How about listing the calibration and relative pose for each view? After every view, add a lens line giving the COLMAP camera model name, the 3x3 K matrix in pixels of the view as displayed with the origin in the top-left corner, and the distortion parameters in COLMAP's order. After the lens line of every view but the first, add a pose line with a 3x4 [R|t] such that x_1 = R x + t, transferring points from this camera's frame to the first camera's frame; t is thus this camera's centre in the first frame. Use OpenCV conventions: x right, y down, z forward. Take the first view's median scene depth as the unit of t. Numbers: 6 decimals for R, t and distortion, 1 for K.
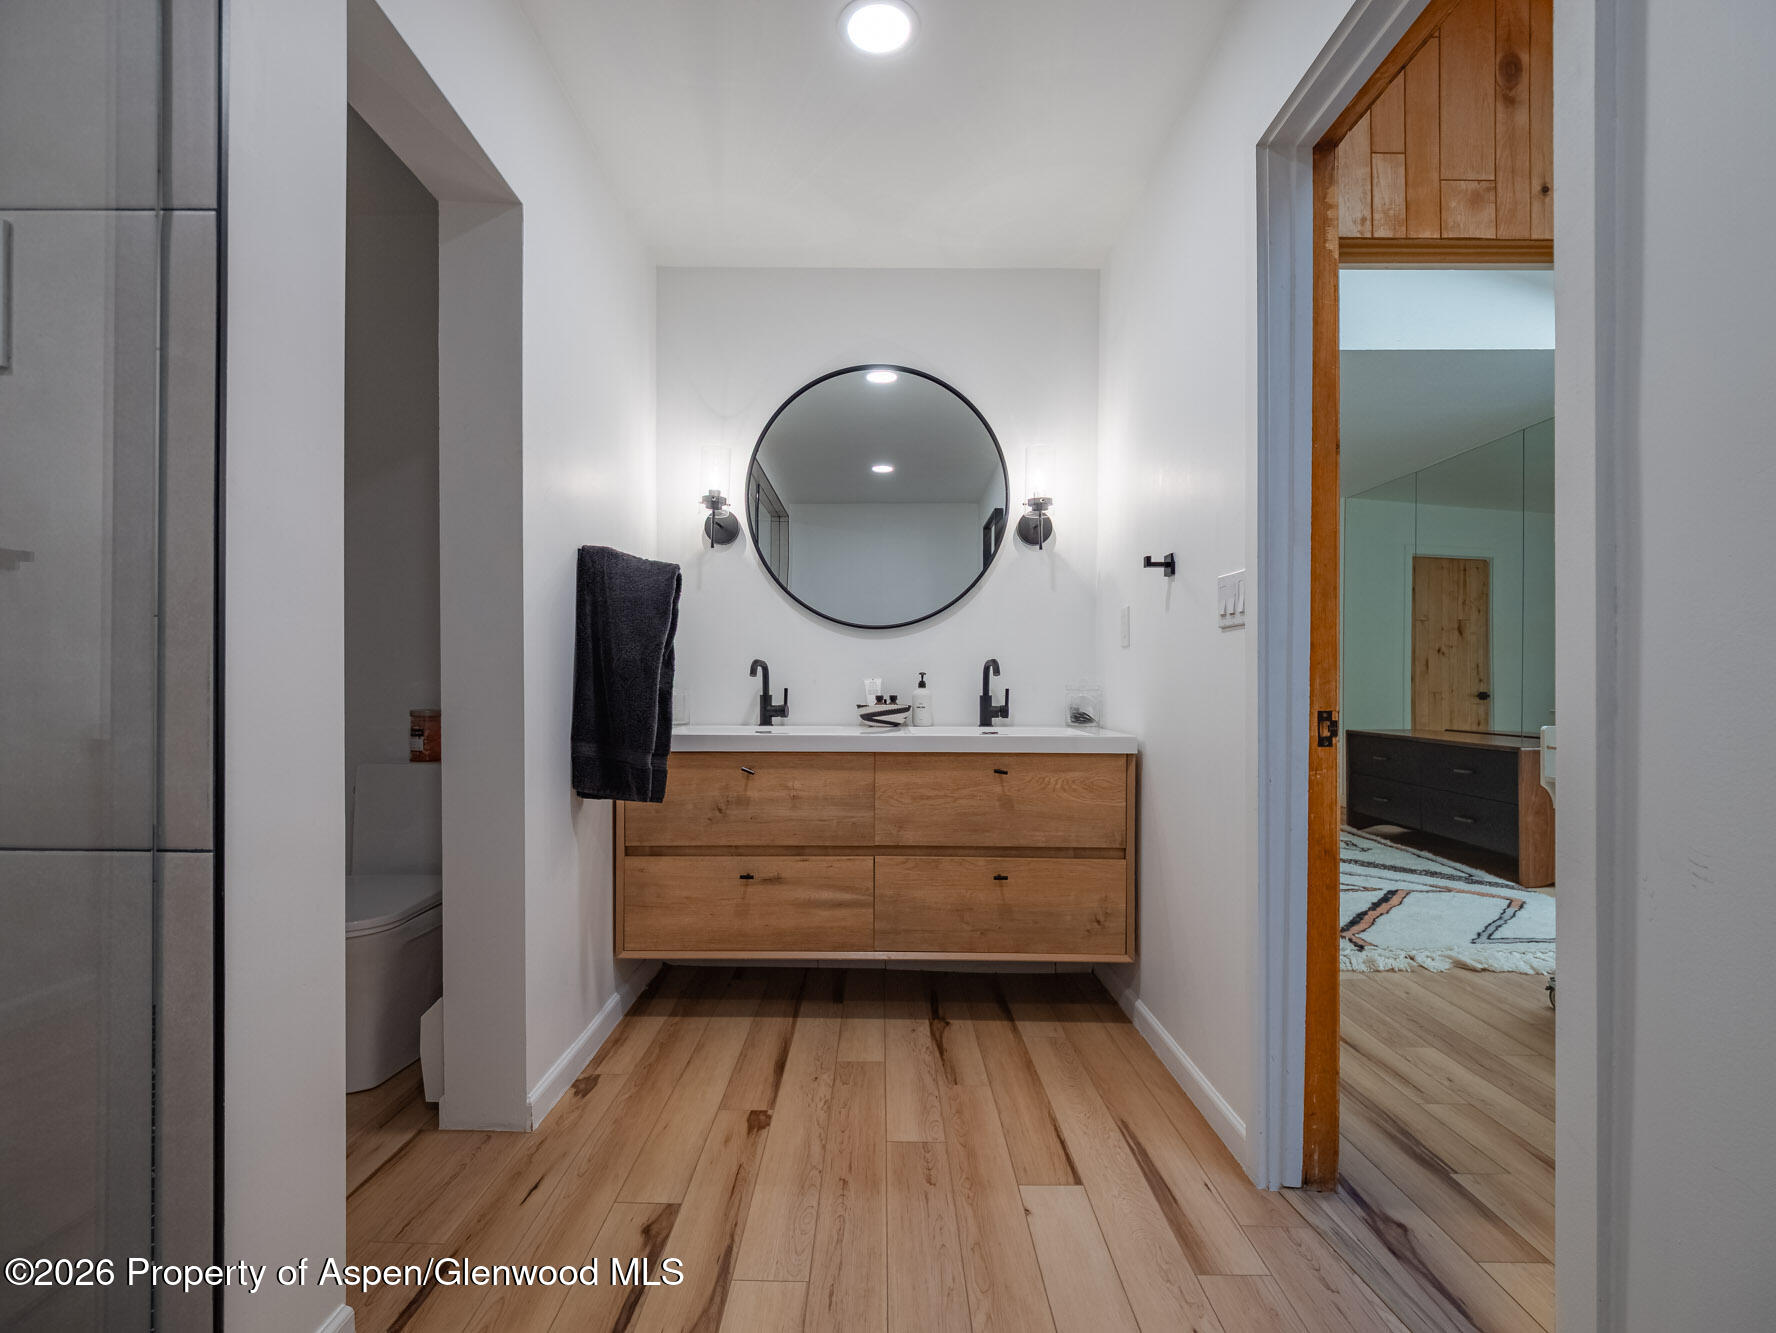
lens RADIAL K [[825.6, 0, 877.4], [0, 825.6, 669.8], [0, 0, 1]] dist [0.000959, 0.000375]
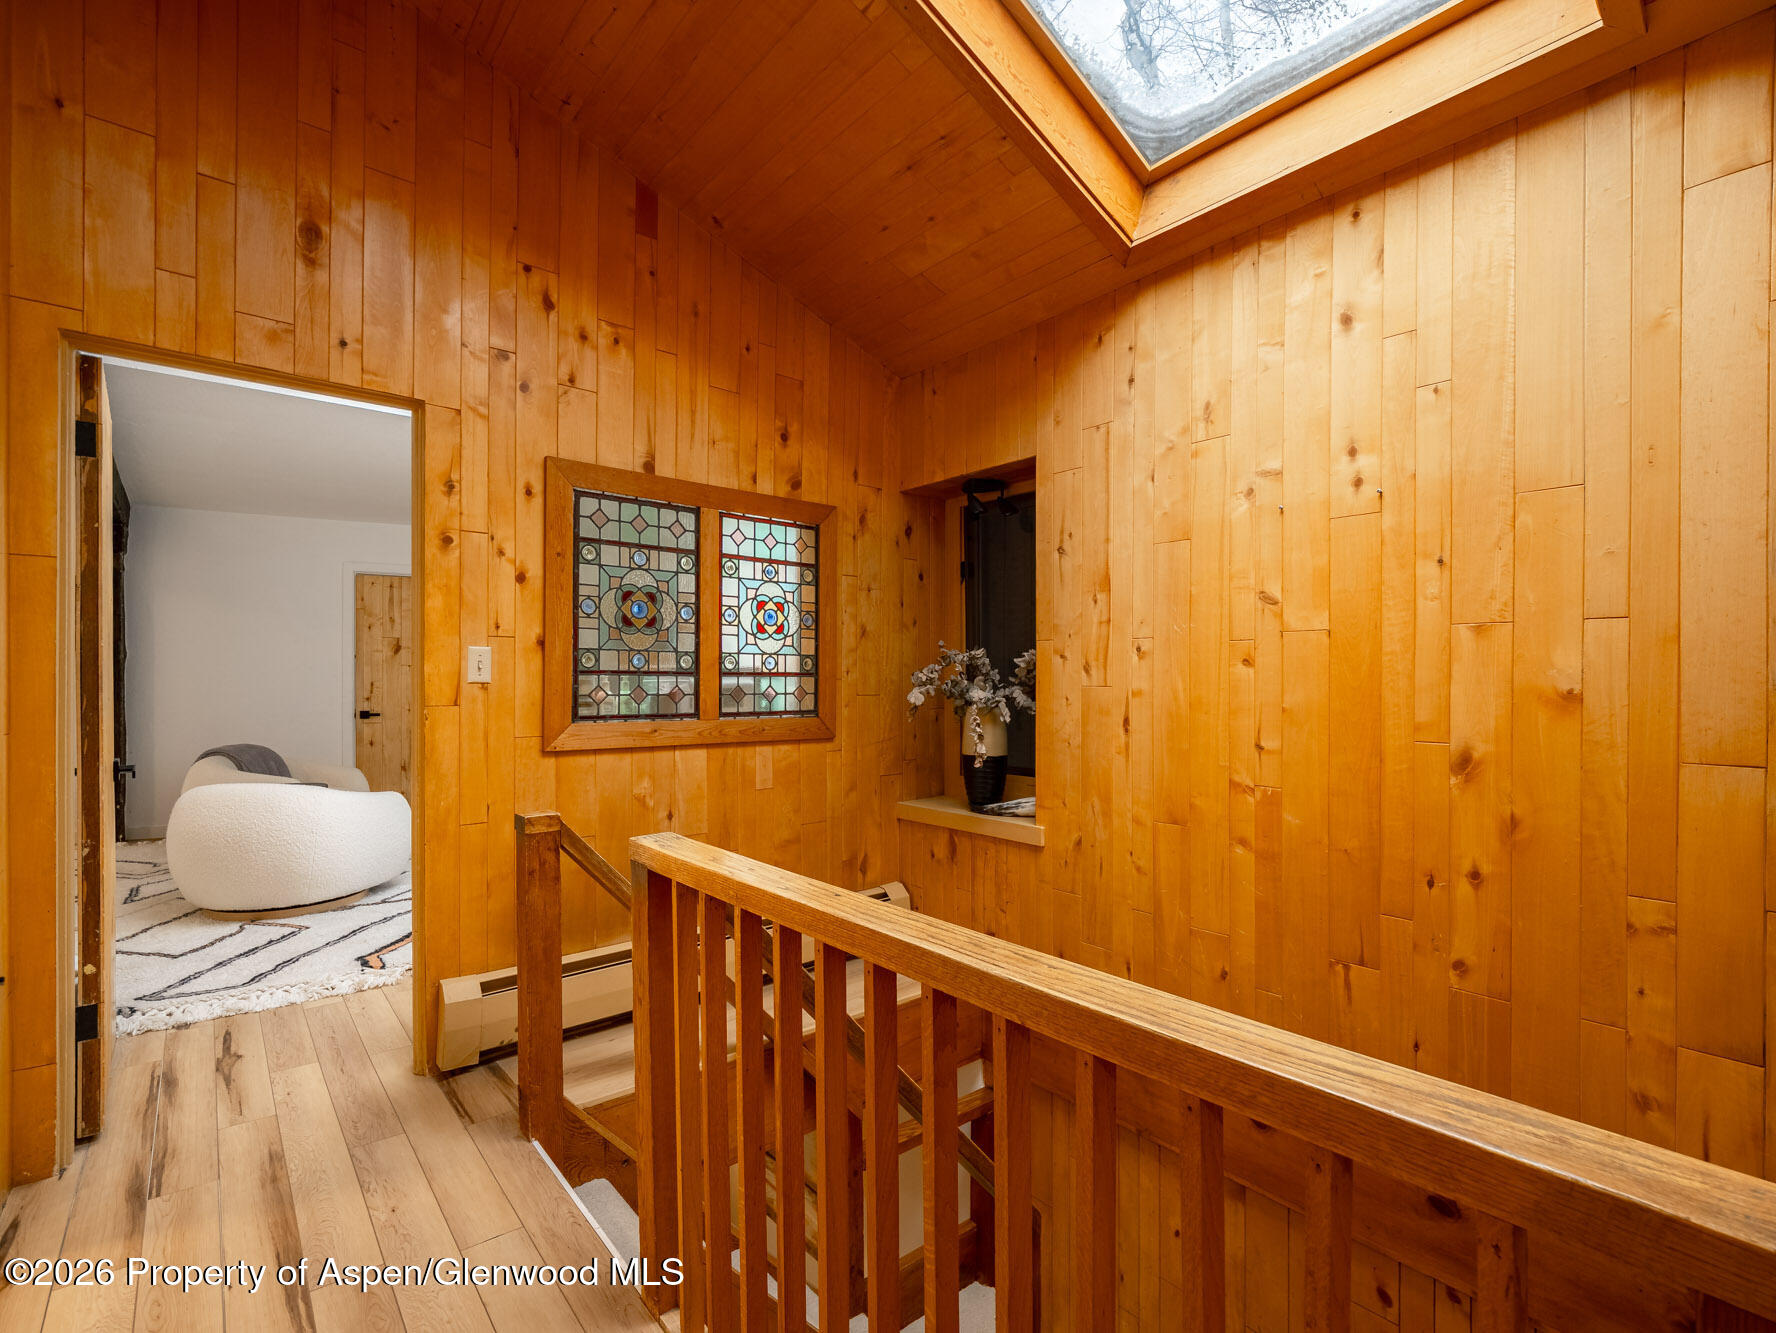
lens RADIAL K [[825.6, 0, 877.4], [0, 825.6, 669.8], [0, 0, 1]] dist [0.000959, 0.000375]
pose [[0.767965, 0.007355, 0.640450, 0.635447], [-0.009341, 0.999956, -0.000282, -0.108487], [-0.640424, -0.005766, 0.768000, -0.437619]]
